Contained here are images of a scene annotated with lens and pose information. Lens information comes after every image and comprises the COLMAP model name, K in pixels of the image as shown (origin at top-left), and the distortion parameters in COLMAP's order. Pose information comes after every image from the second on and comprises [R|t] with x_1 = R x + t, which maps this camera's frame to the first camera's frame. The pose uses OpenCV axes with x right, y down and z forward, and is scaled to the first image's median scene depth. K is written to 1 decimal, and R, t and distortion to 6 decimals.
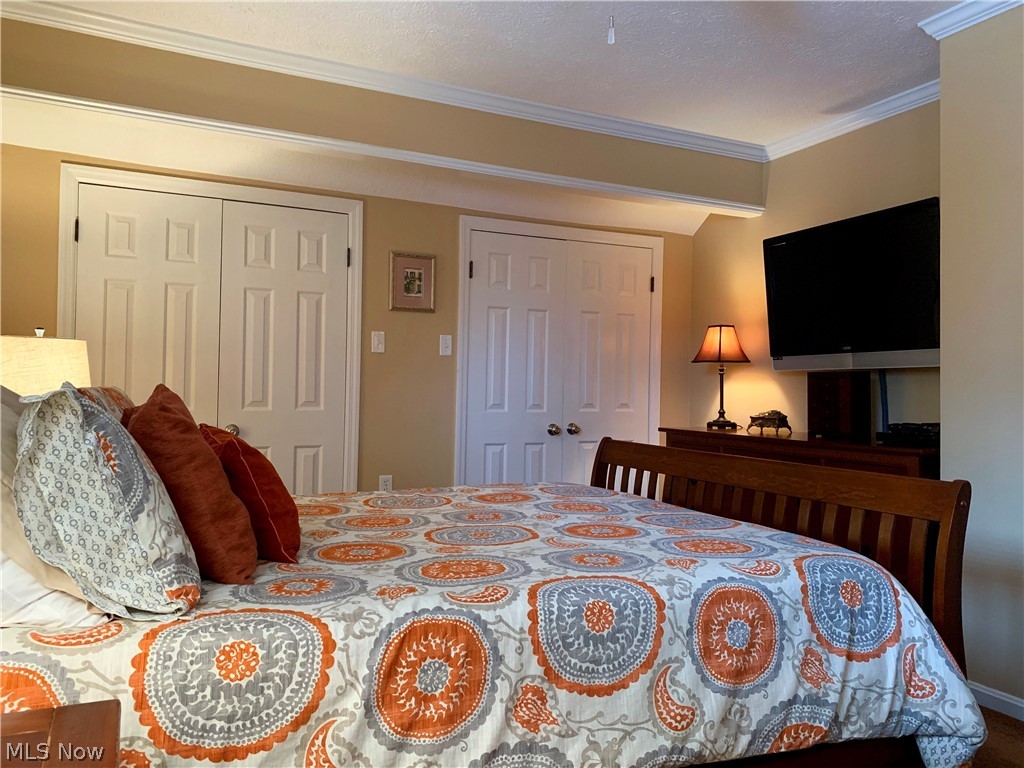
lens RADIAL K [[790.8, 0, 510.3], [0, 790.8, 381.7], [0, 0, 1]] dist [0.037478, -0.056821]
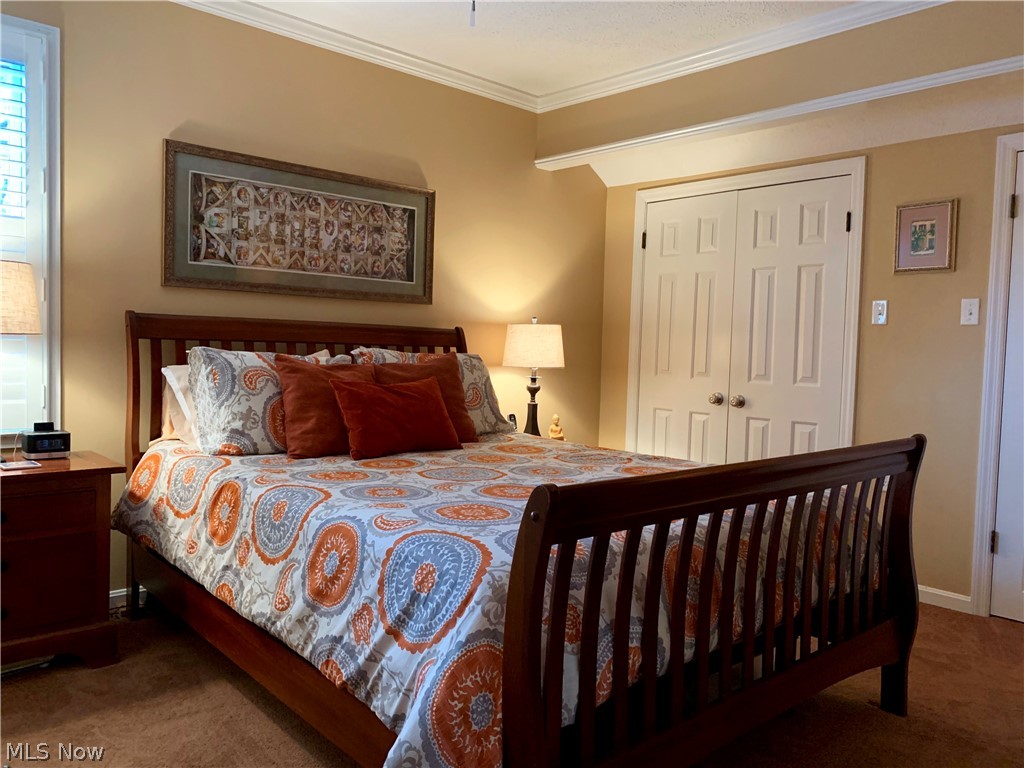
lens RADIAL K [[790.8, 0, 508.8], [0, 790.8, 382.0], [0, 0, 1]] dist [0.037478, -0.056821]
pose [[0.275685, 0.033103, -0.960678, 0.592782], [-0.016089, 0.999426, 0.029821, 0.007461], [0.961113, 0.007235, 0.276059, 0.381020]]
